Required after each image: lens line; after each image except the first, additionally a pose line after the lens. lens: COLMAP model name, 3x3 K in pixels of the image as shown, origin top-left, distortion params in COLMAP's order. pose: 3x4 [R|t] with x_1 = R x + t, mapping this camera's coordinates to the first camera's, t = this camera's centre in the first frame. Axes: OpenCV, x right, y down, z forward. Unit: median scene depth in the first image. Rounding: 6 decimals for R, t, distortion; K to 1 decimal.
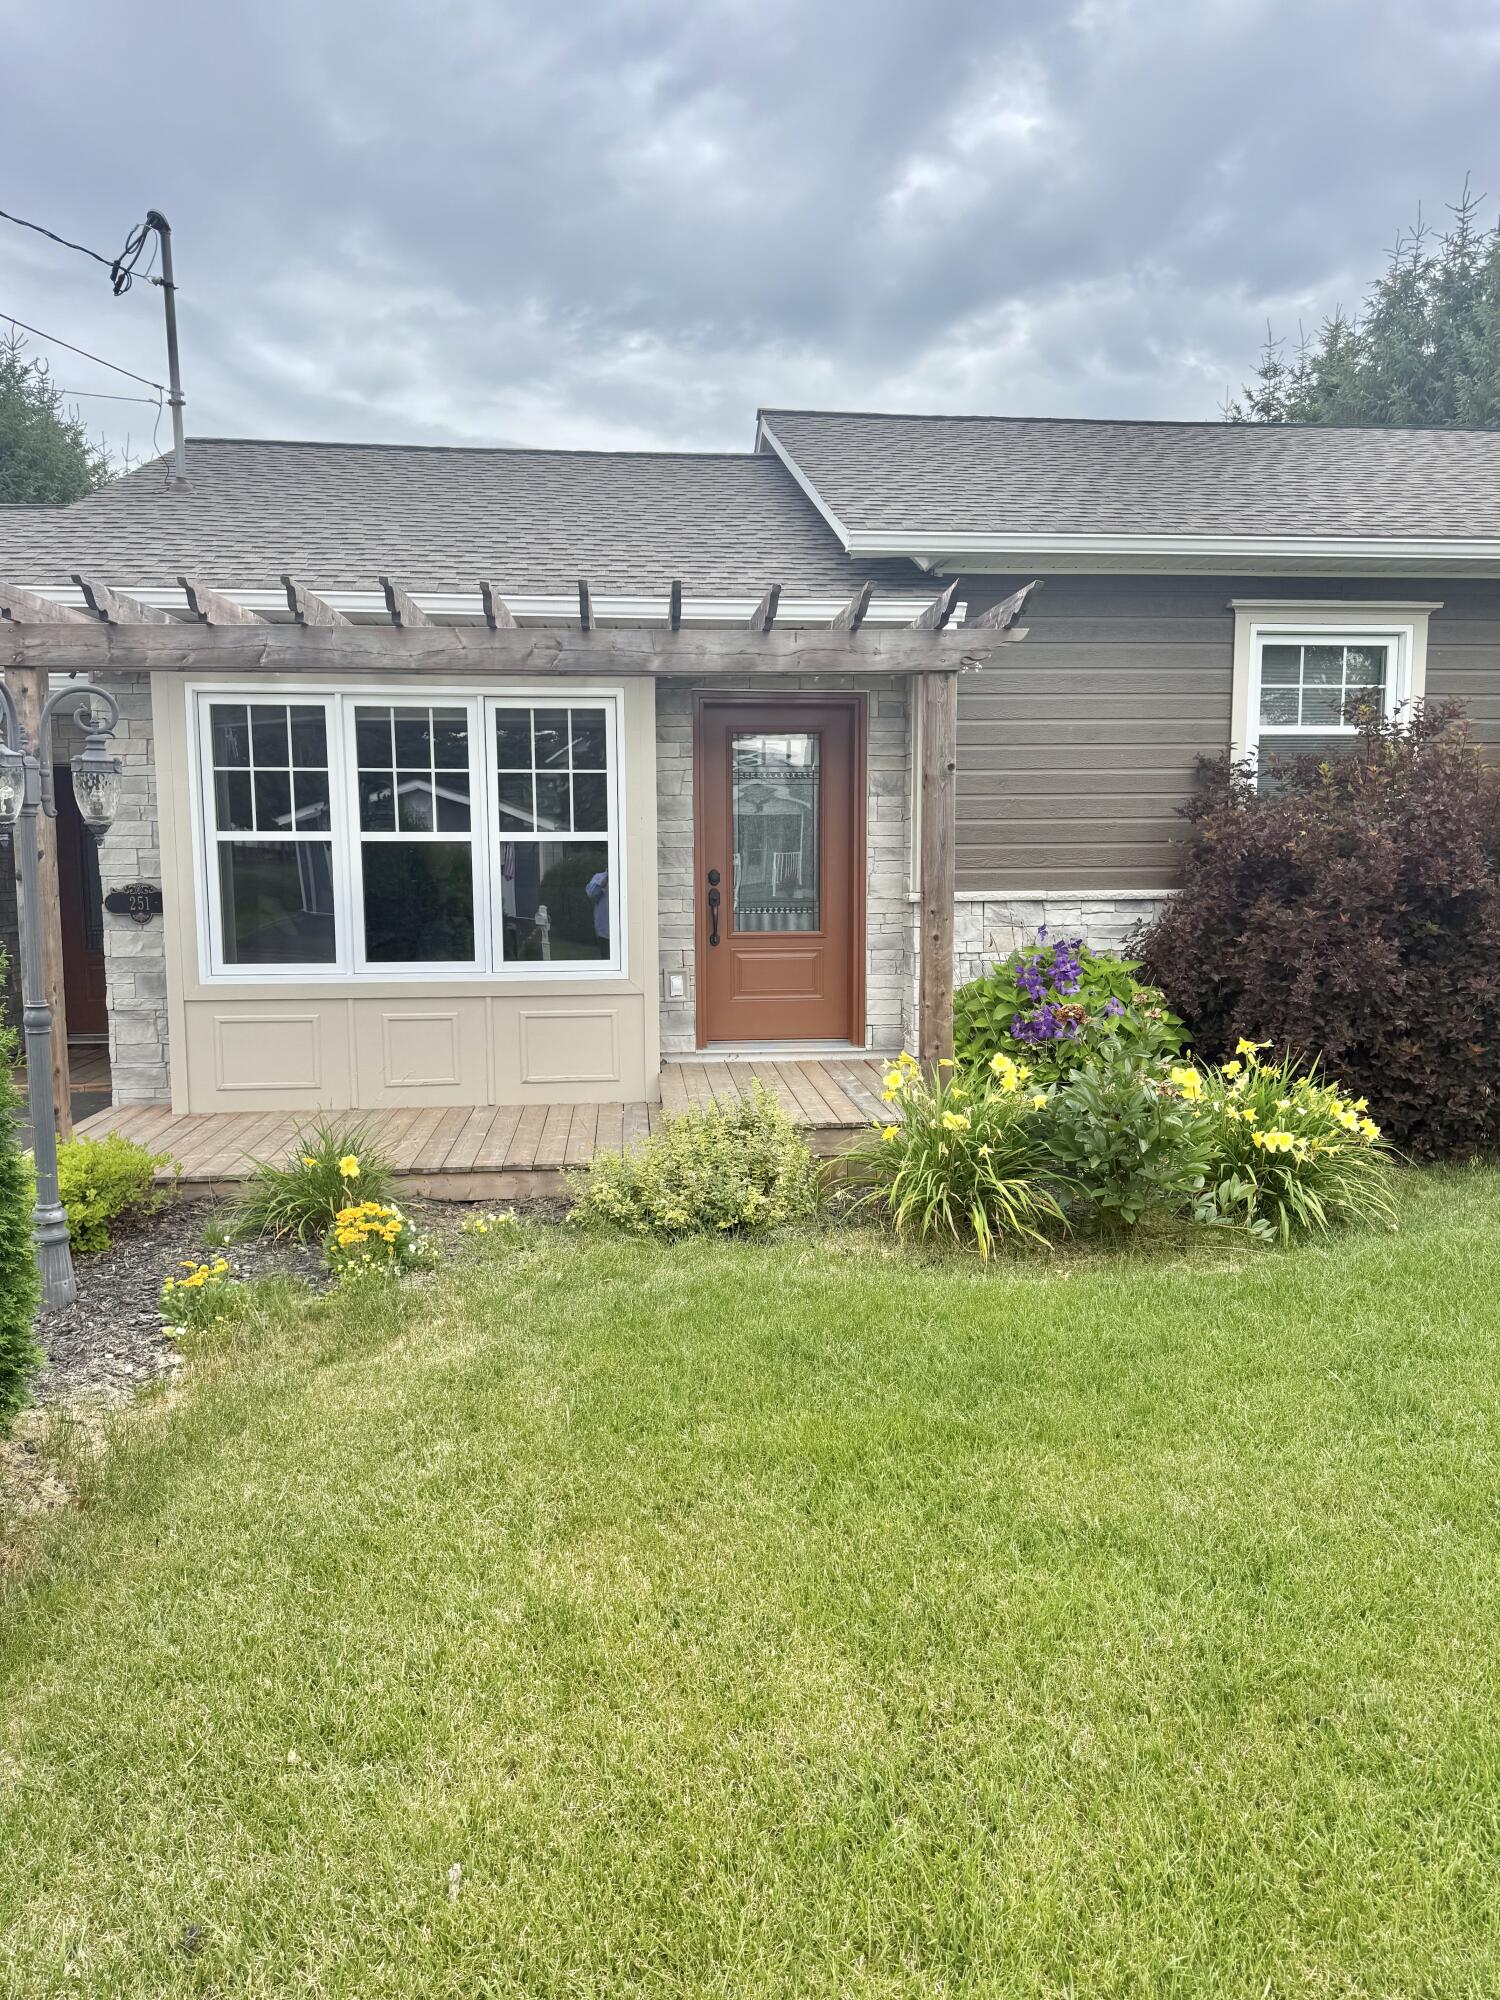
lens RADIAL K [[1423.0, 0, 750.0], [0, 1423.0, 1000.0], [0, 0, 1]] dist [0.100873, -0.132197]
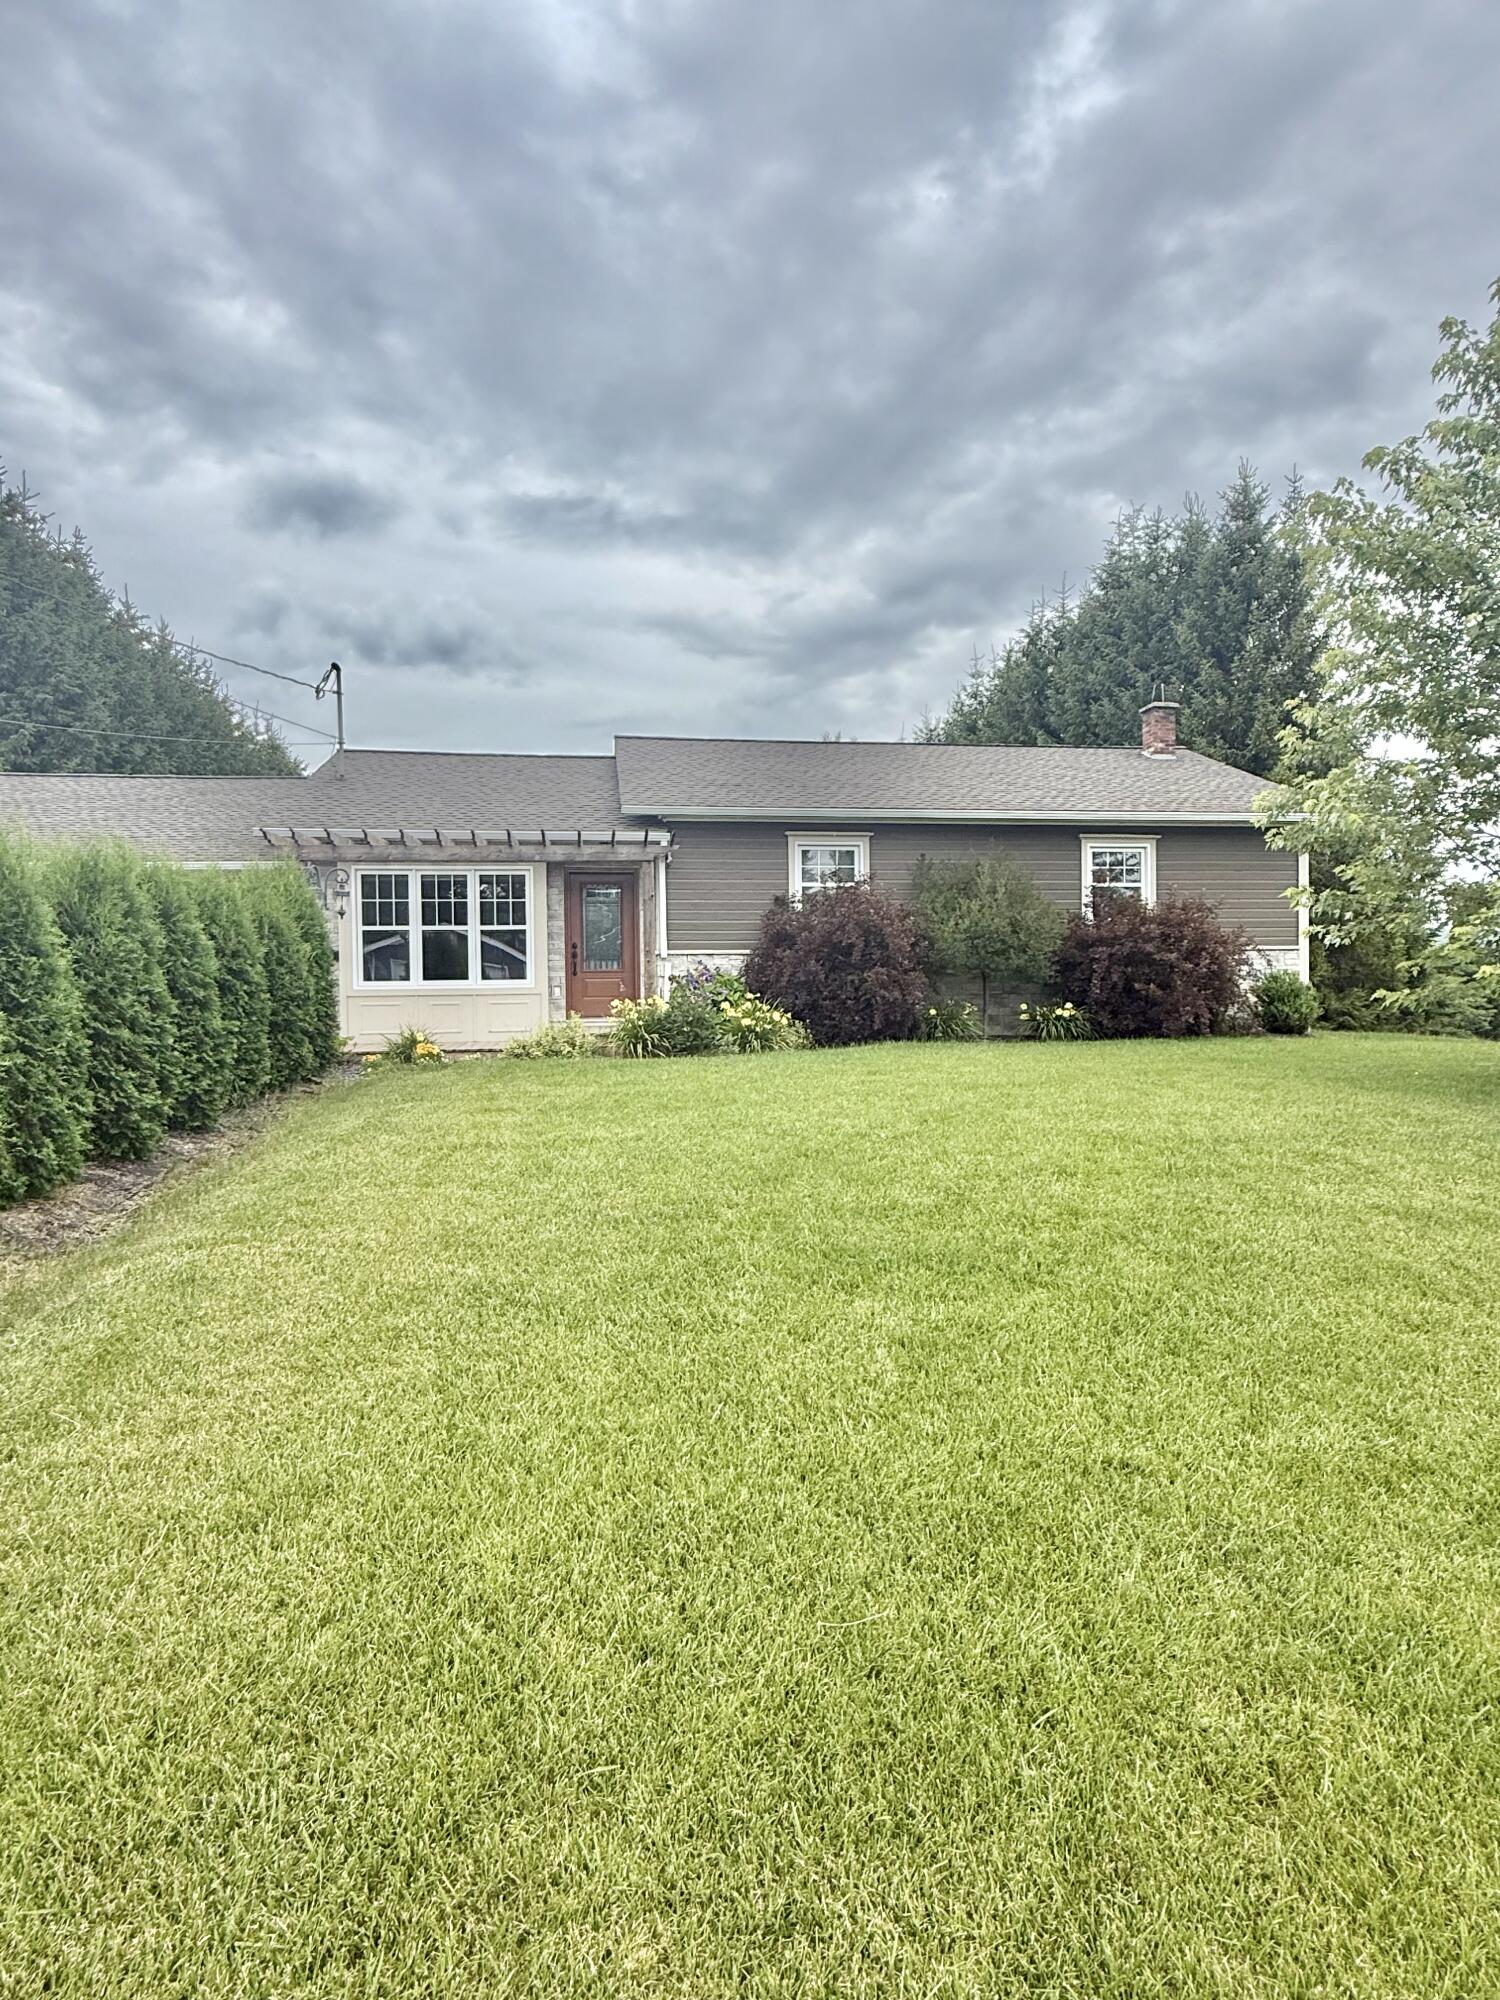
lens RADIAL K [[1078.7, 0, 750.0], [0, 1078.7, 1000.0], [0, 0, 1]] dist [0.001400, 0.000030]
pose [[0.998739, -0.006835, 0.049740, 0.183927], [0.011110, 0.996217, -0.086185, 0.165819], [-0.048963, 0.086629, 0.995037, -0.801513]]
